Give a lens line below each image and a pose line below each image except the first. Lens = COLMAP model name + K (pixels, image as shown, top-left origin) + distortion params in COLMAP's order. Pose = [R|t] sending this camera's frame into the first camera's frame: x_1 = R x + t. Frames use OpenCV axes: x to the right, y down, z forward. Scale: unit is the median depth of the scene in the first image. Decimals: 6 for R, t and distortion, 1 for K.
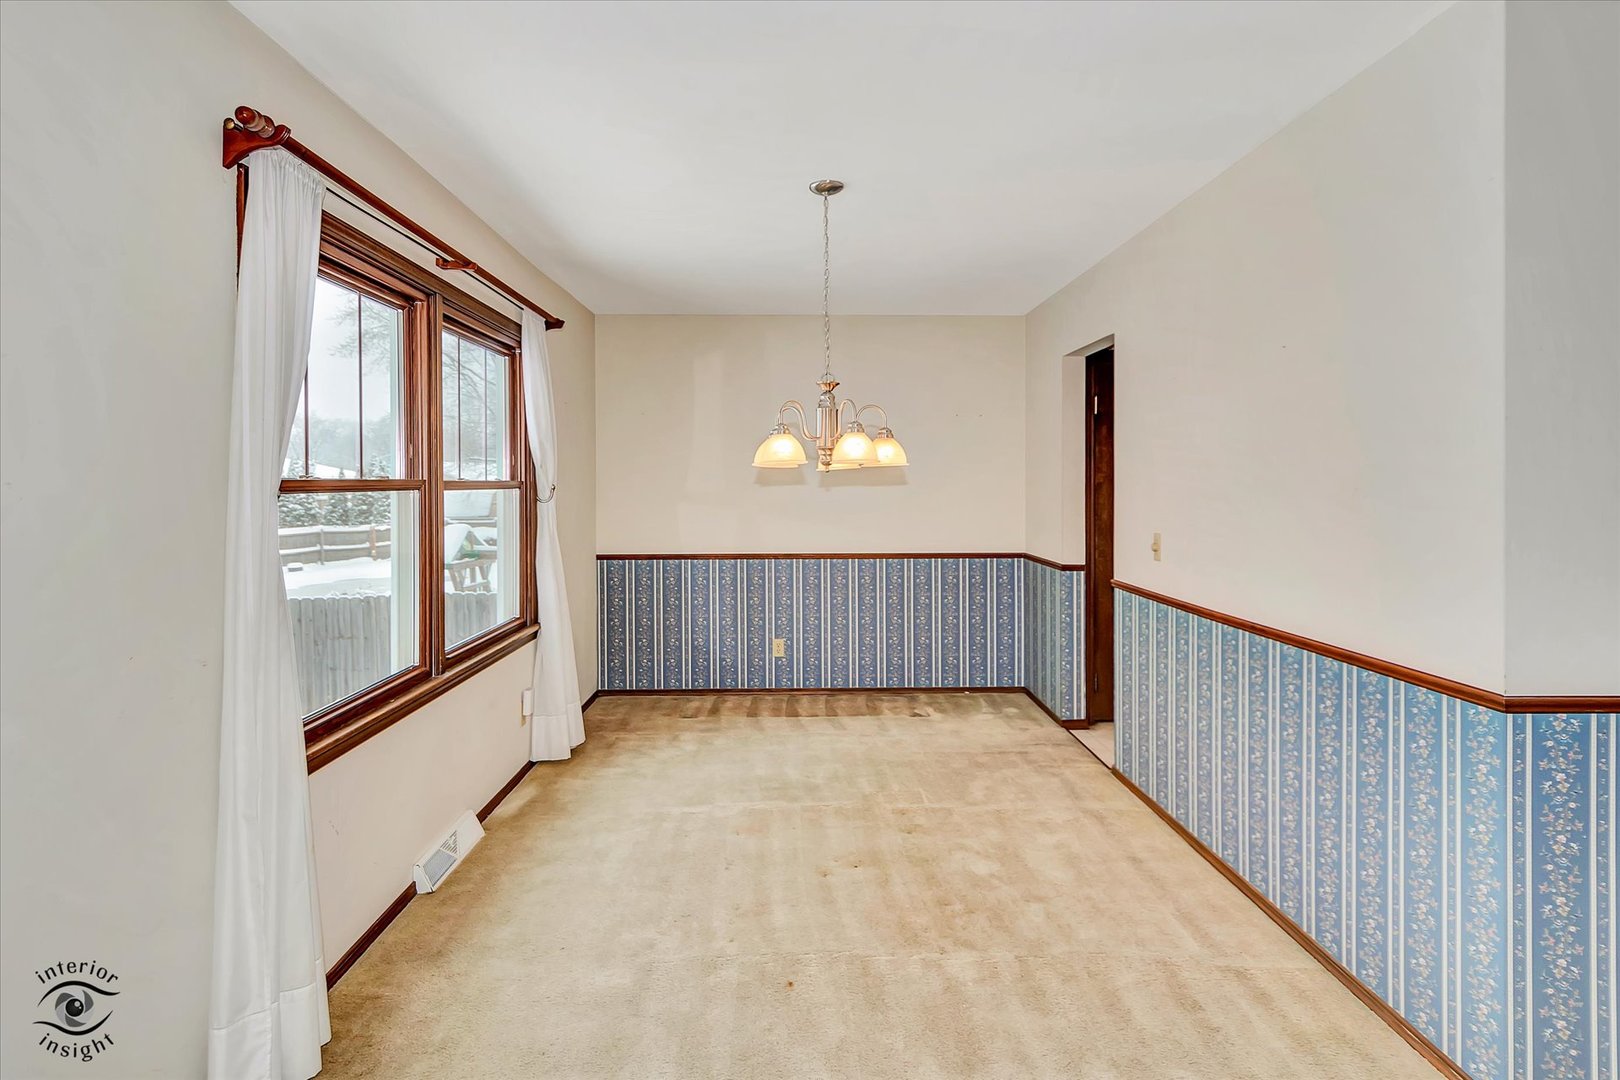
lens RADIAL K [[848.7, 0, 801.0], [0, 848.7, 488.9], [0, 0, 1]] dist [0.013063, -0.000182]
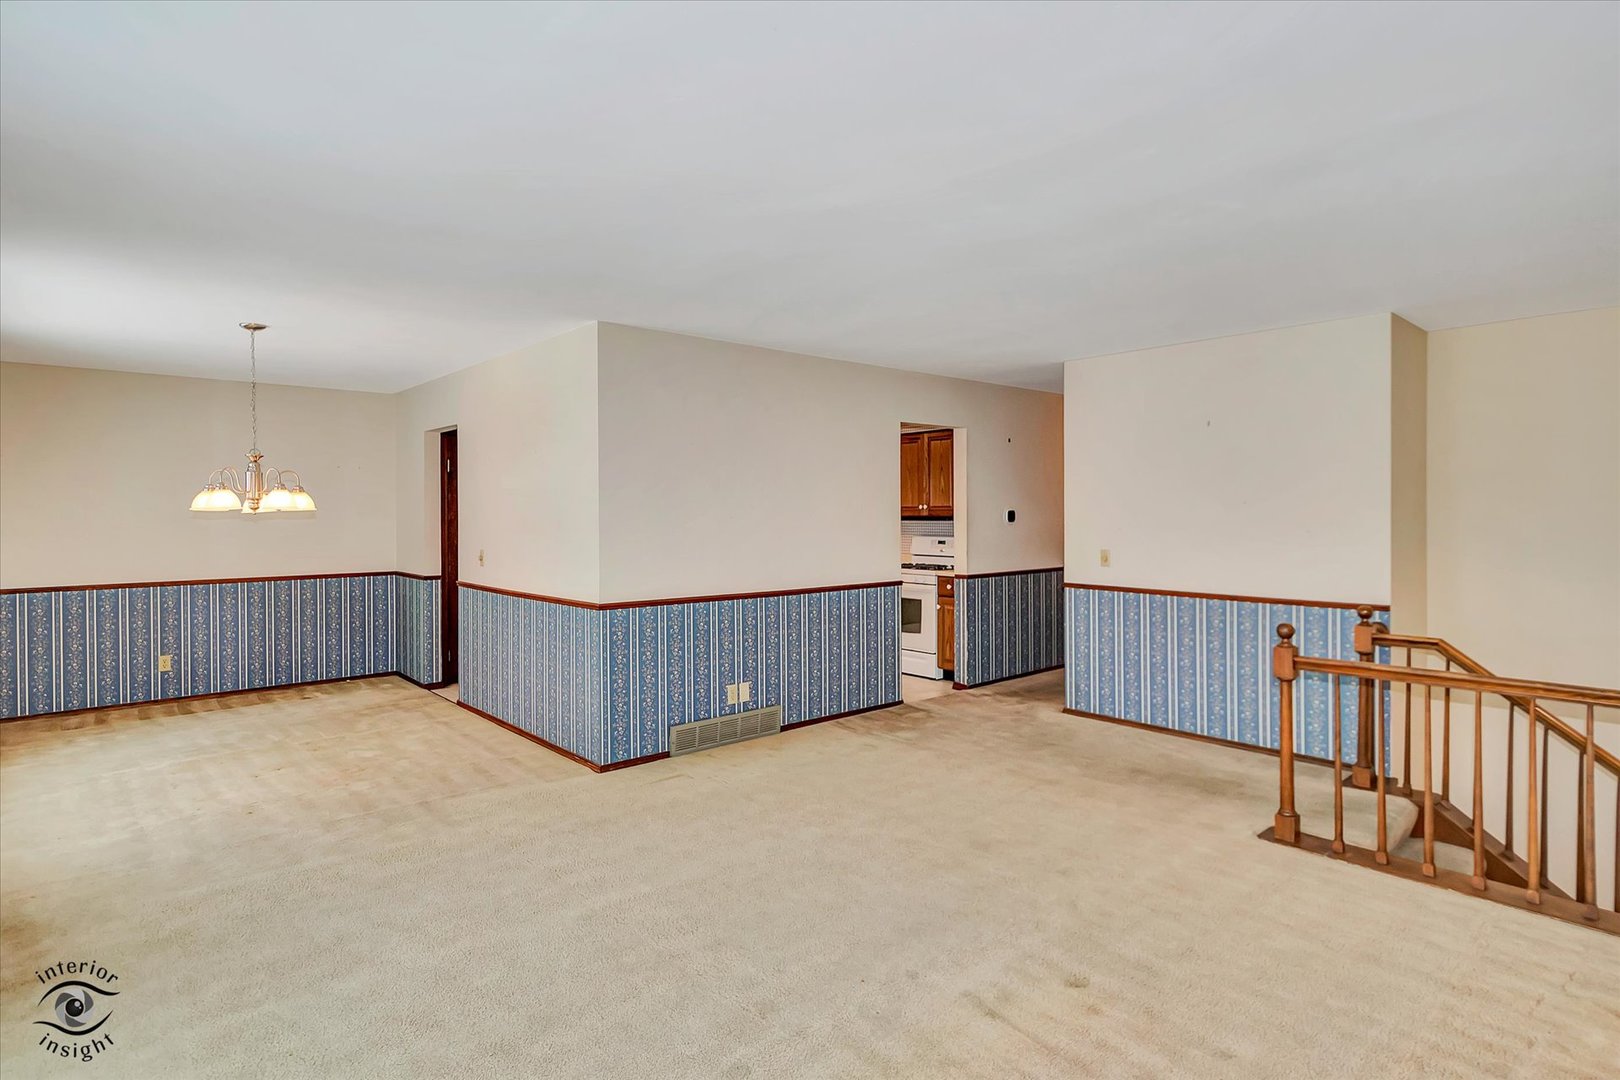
lens RADIAL K [[848.7, 0, 815.9], [0, 848.7, 514.5], [0, 0, 1]] dist [0.013063, -0.000182]
pose [[0.753814, -0.002563, 0.657083, -0.140286], [0.007409, 0.999962, -0.004600, -0.003554], [-0.657047, 0.008336, 0.753804, -0.523645]]
